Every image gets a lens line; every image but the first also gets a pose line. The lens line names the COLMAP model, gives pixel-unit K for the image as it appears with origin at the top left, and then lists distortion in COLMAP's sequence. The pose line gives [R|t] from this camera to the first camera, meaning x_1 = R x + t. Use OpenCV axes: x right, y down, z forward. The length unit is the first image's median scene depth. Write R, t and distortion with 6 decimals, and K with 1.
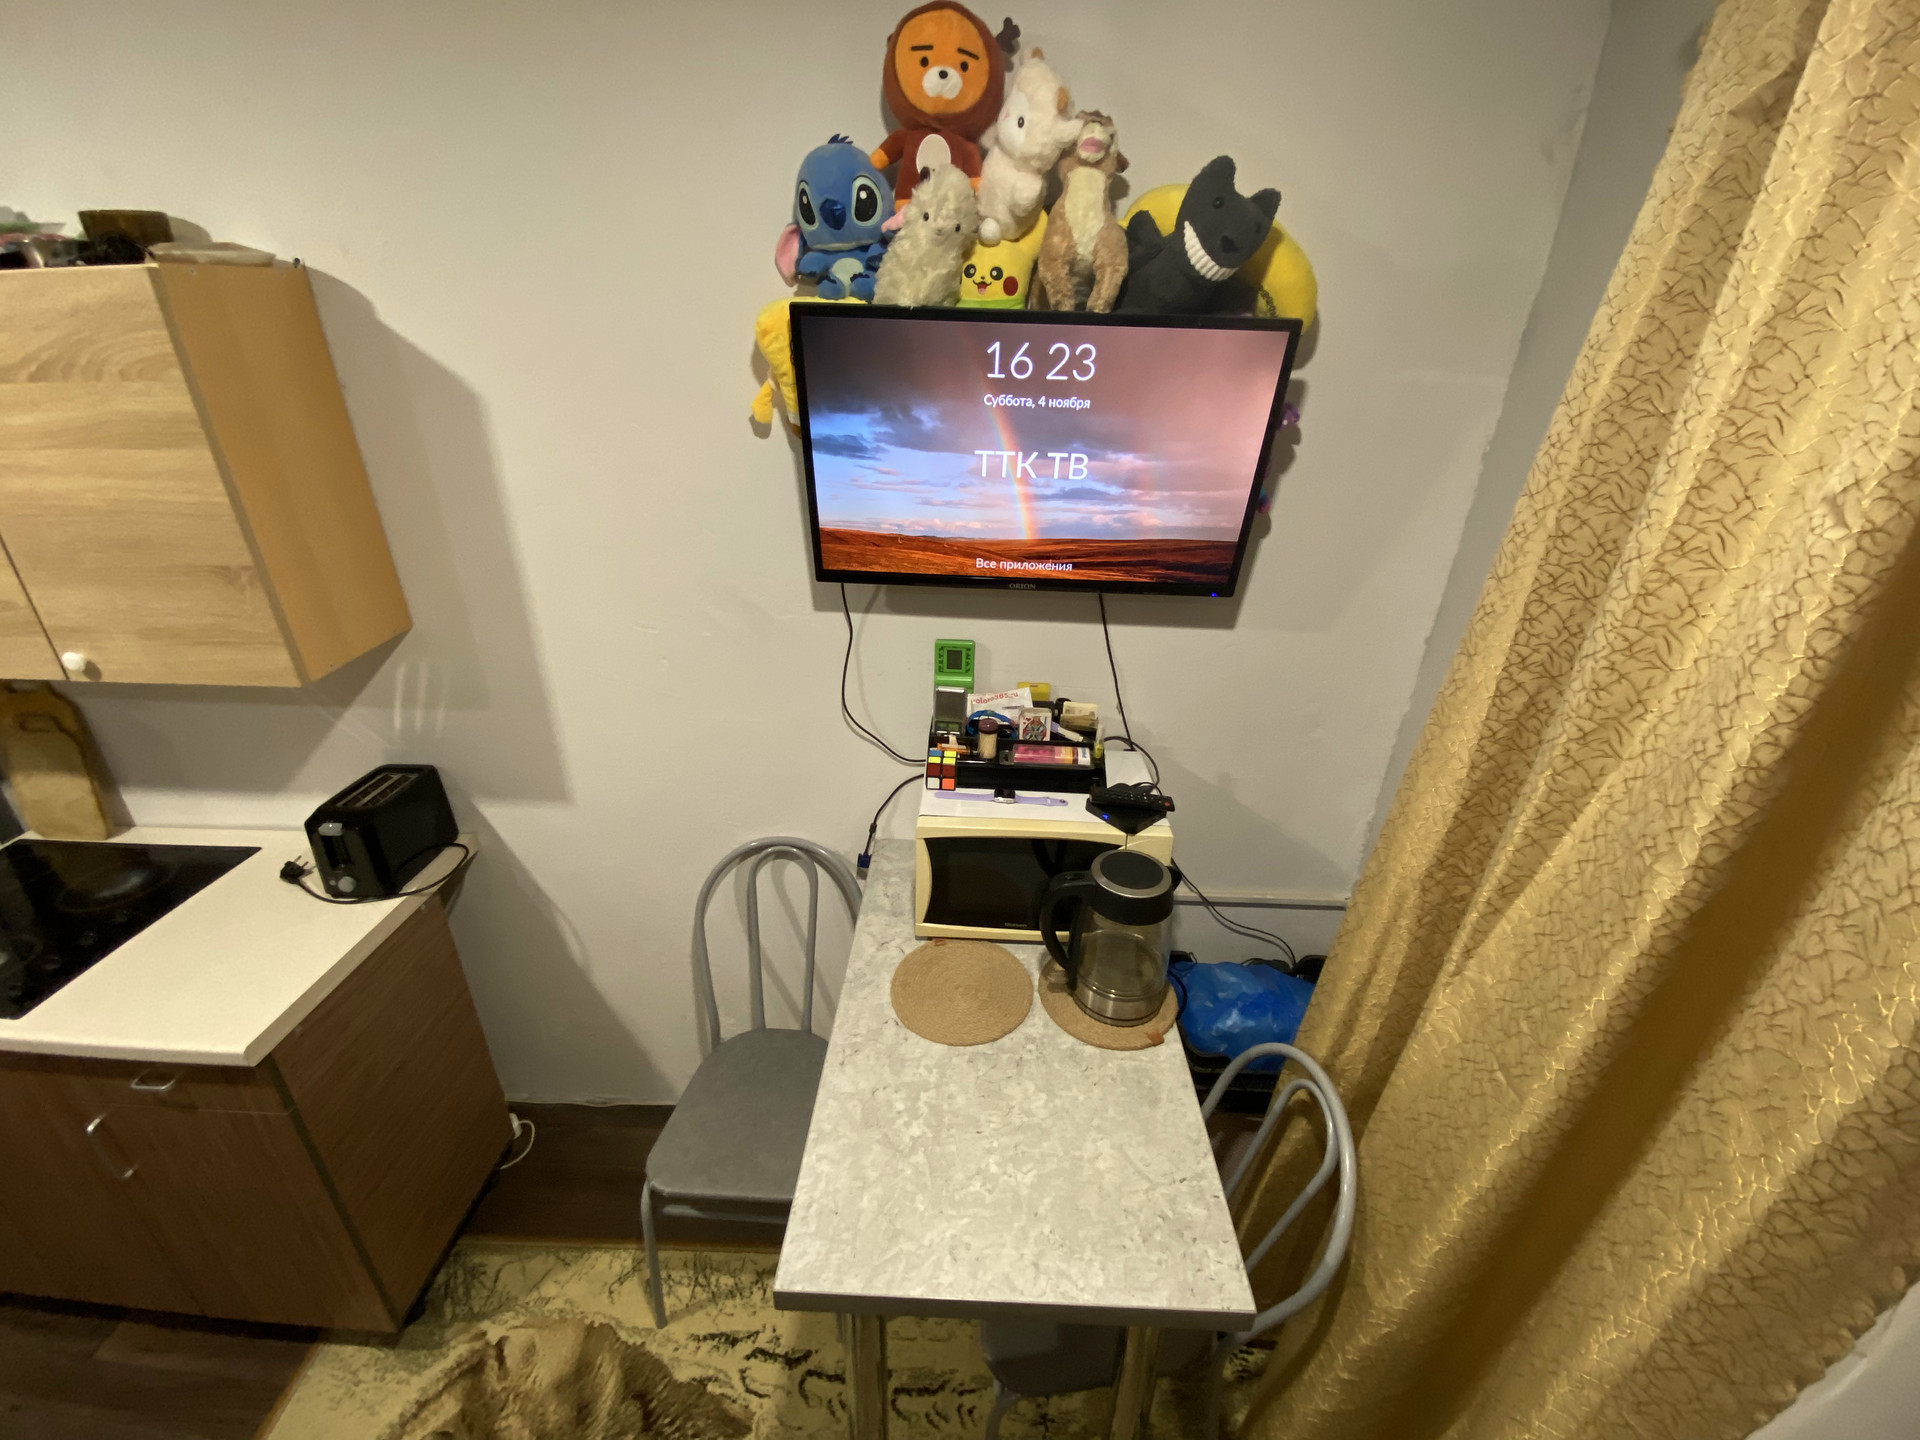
lens RADIAL K [[780.3, 0, 960.5], [0, 780.3, 721.3], [0, 0, 1]] dist [0.009733, -0.014785]
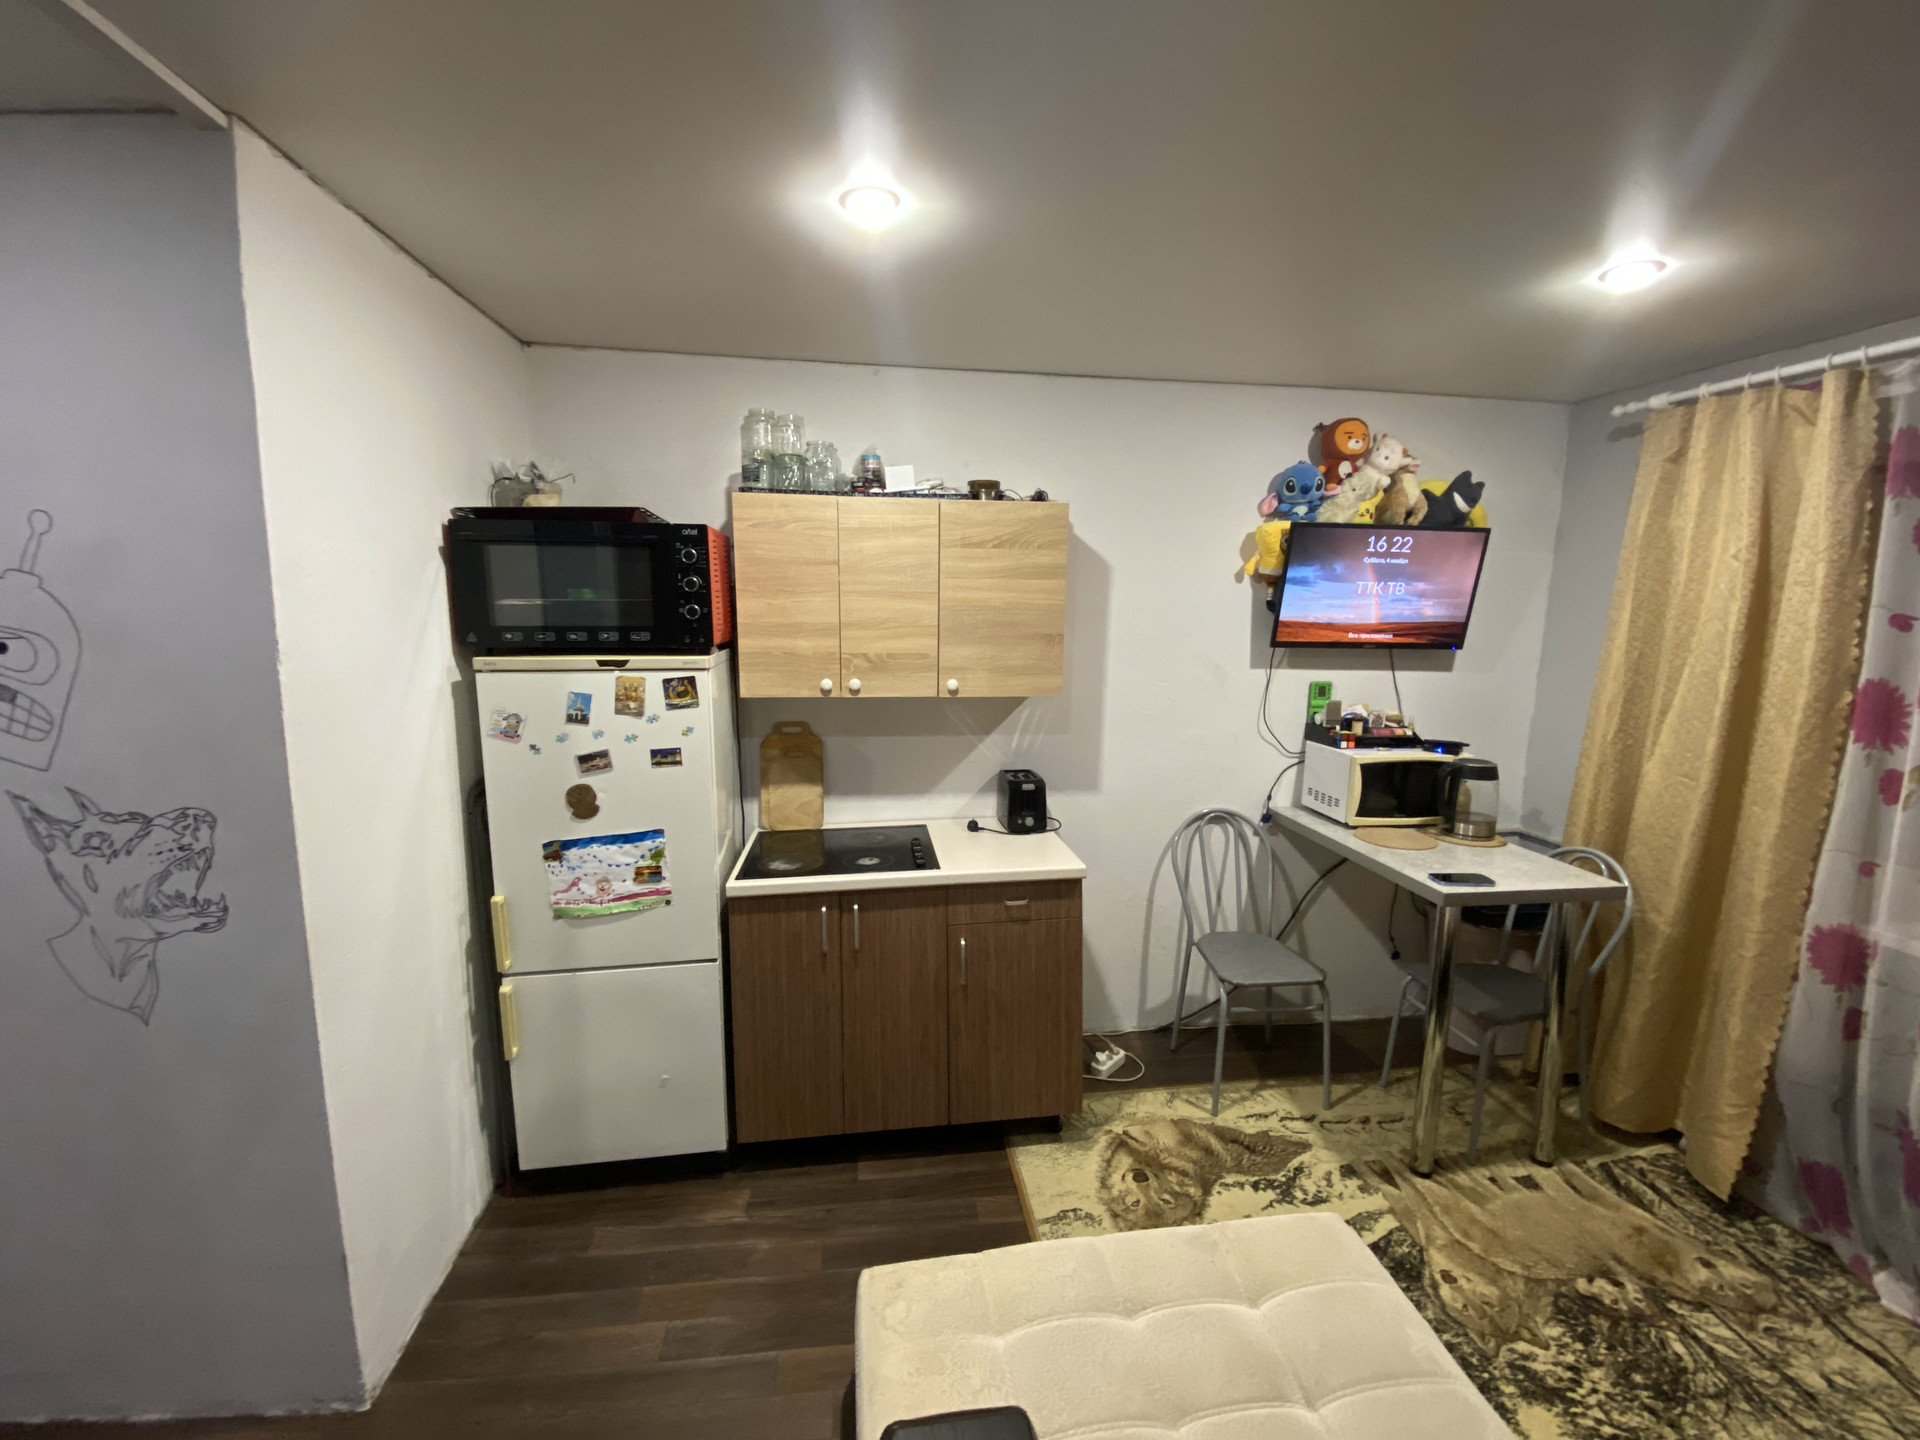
lens RADIAL K [[780.3, 0, 957.6], [0, 780.3, 714.3], [0, 0, 1]] dist [0.009733, -0.014785]
pose [[0.989176, -0.035794, 0.142301, -1.392082], [0.076174, 0.954139, -0.289510, 0.549477], [-0.125413, 0.297216, 0.946538, -0.819230]]
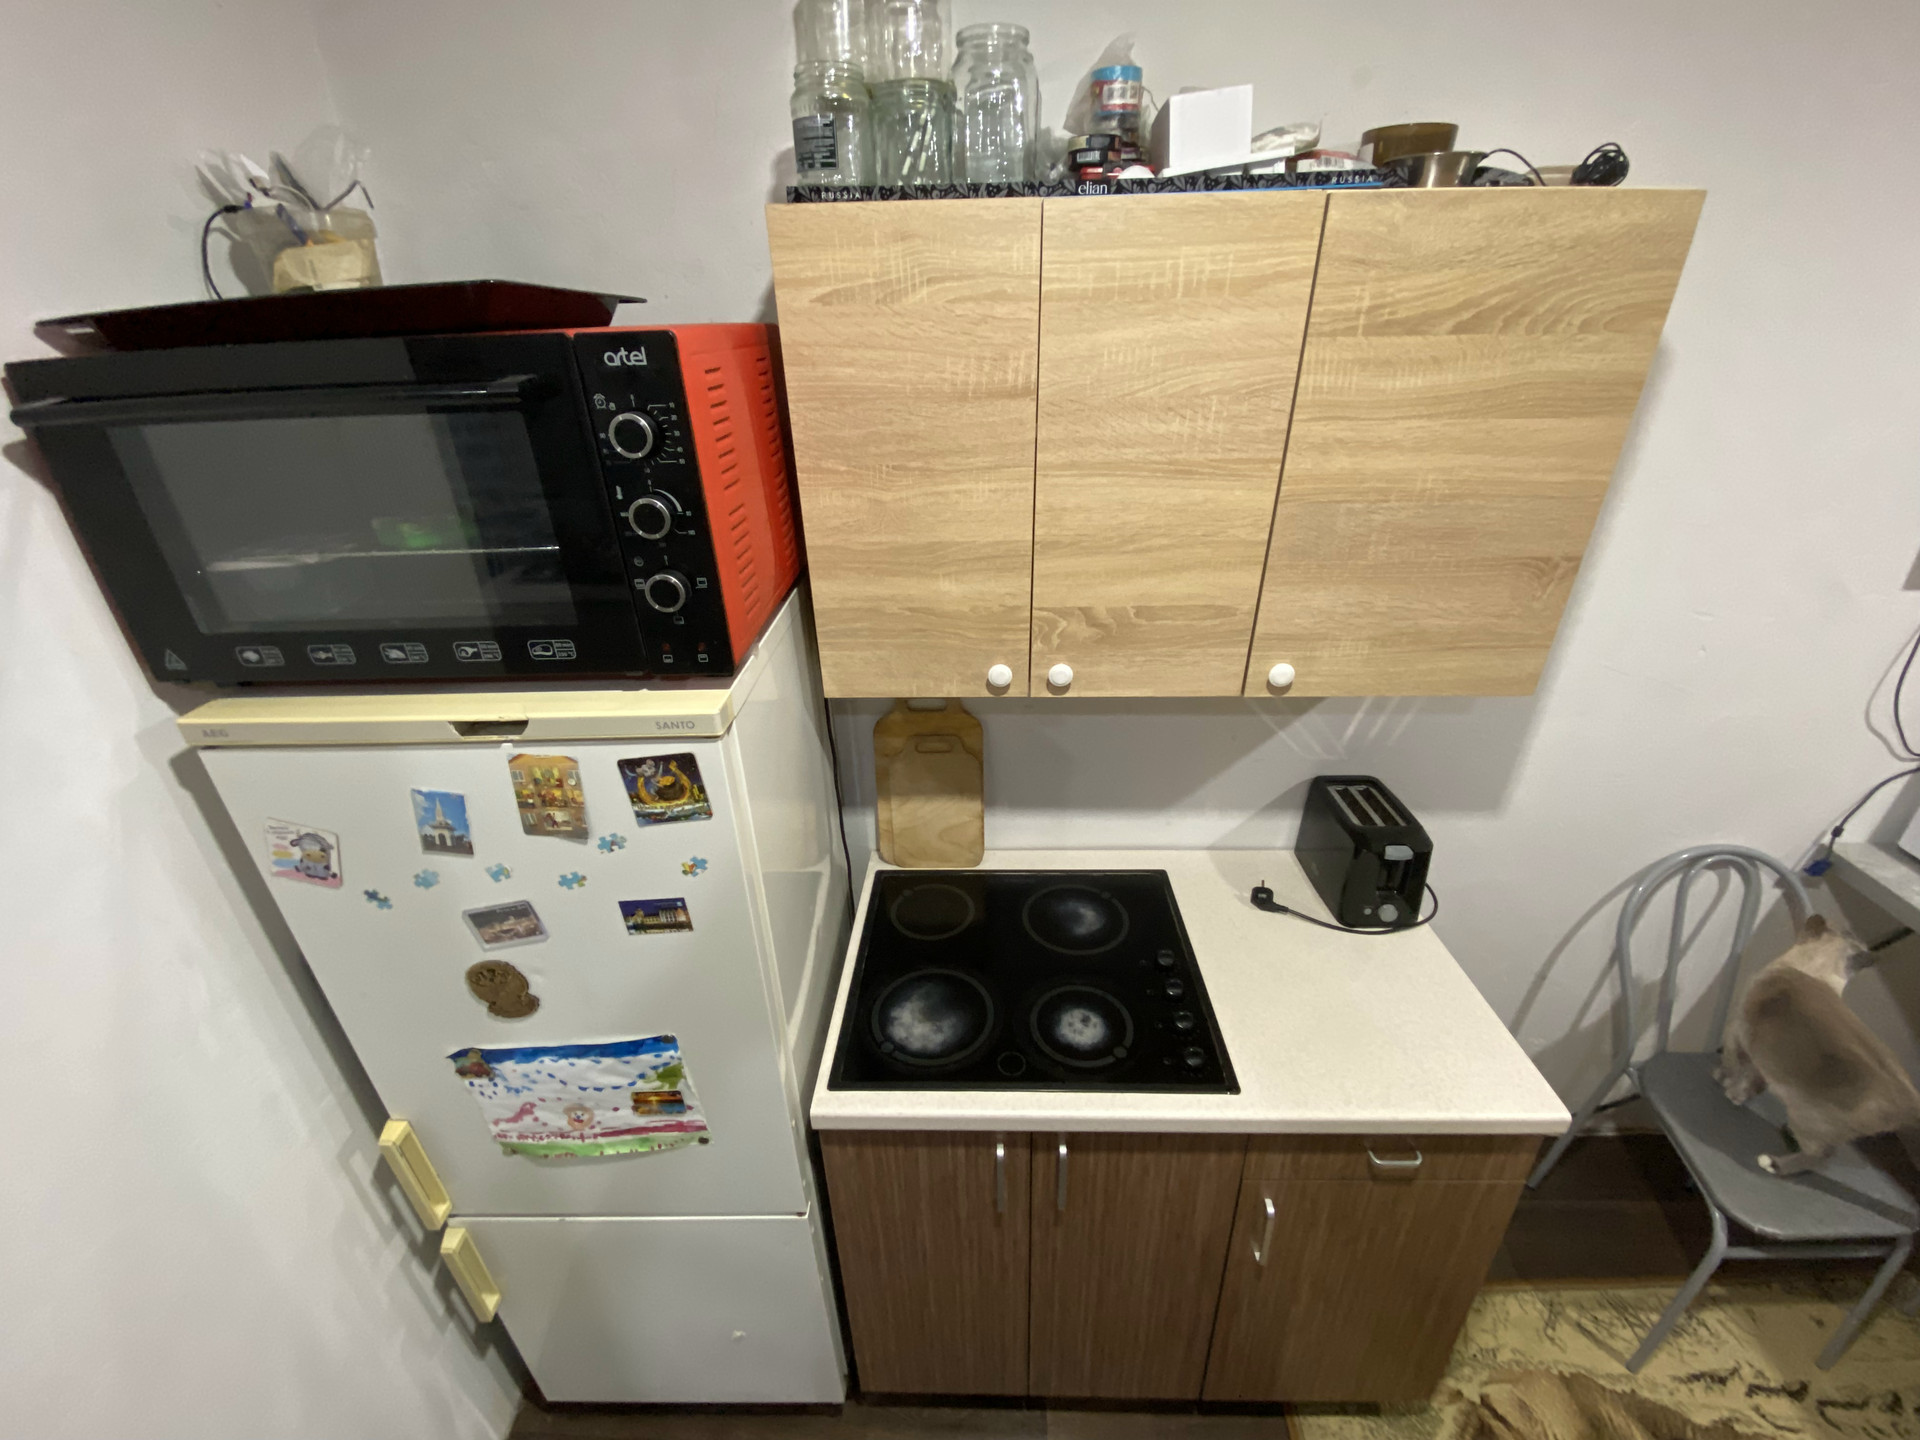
lens RADIAL K [[780.3, 0, 949.0], [0, 780.3, 722.0], [0, 0, 1]] dist [0.009733, -0.014785]
pose [[0.998549, -0.034999, -0.040938, -1.459011], [0.036198, 0.998926, 0.028925, -0.063527], [0.039882, -0.030365, 0.998743, 0.110670]]
